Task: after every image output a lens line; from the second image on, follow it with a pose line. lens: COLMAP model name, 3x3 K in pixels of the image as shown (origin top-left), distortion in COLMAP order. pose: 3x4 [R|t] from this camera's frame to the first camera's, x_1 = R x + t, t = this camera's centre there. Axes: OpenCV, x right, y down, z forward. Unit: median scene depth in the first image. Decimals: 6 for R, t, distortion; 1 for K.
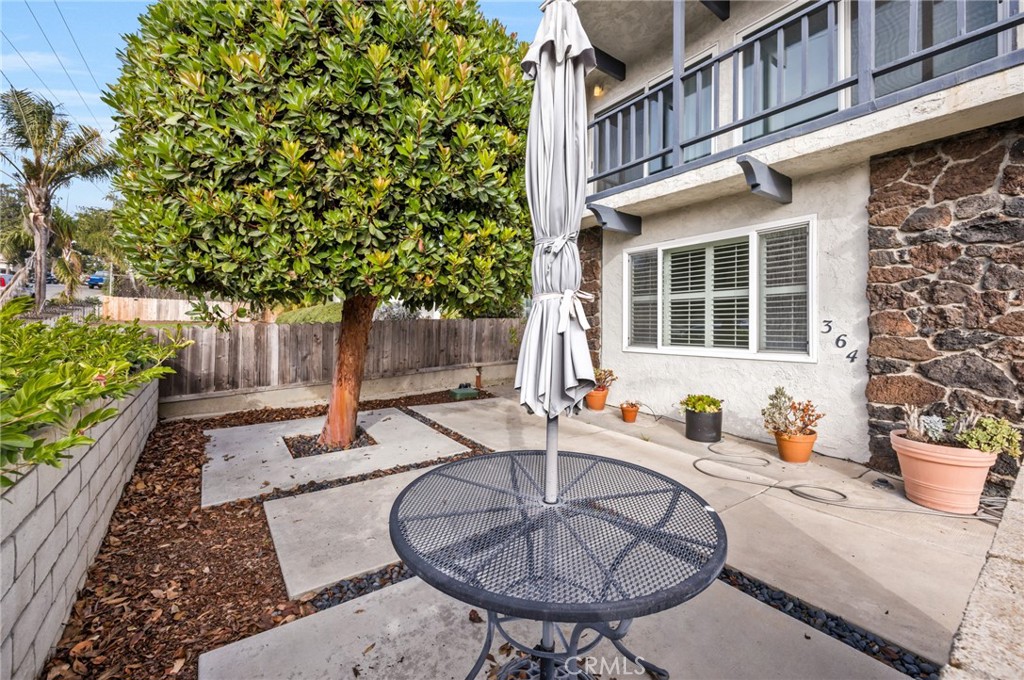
lens RADIAL K [[417.9, 0, 512.2], [0, 417.9, 332.2], [0, 0, 1]] dist [0.002387, 0.000079]
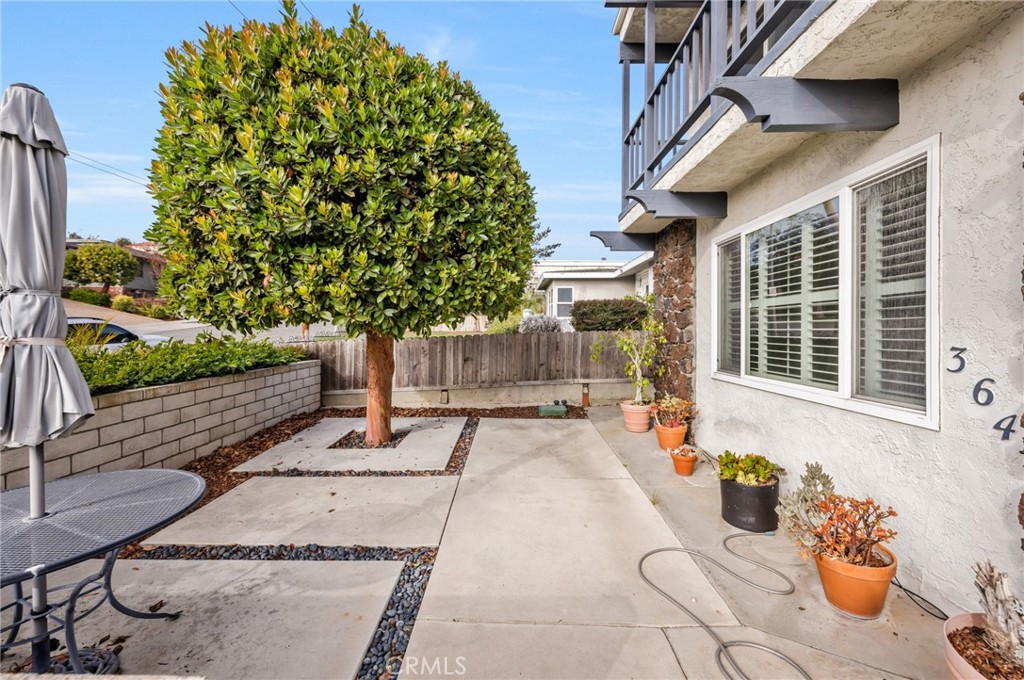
lens RADIAL K [[417.9, 0, 508.5], [0, 417.9, 336.3], [0, 0, 1]] dist [0.002387, 0.000079]
pose [[0.797115, 0.003562, -0.603817, 0.547322], [-0.004512, 0.999990, -0.000056, -0.033221], [0.603810, 0.002769, 0.797123, 0.253412]]
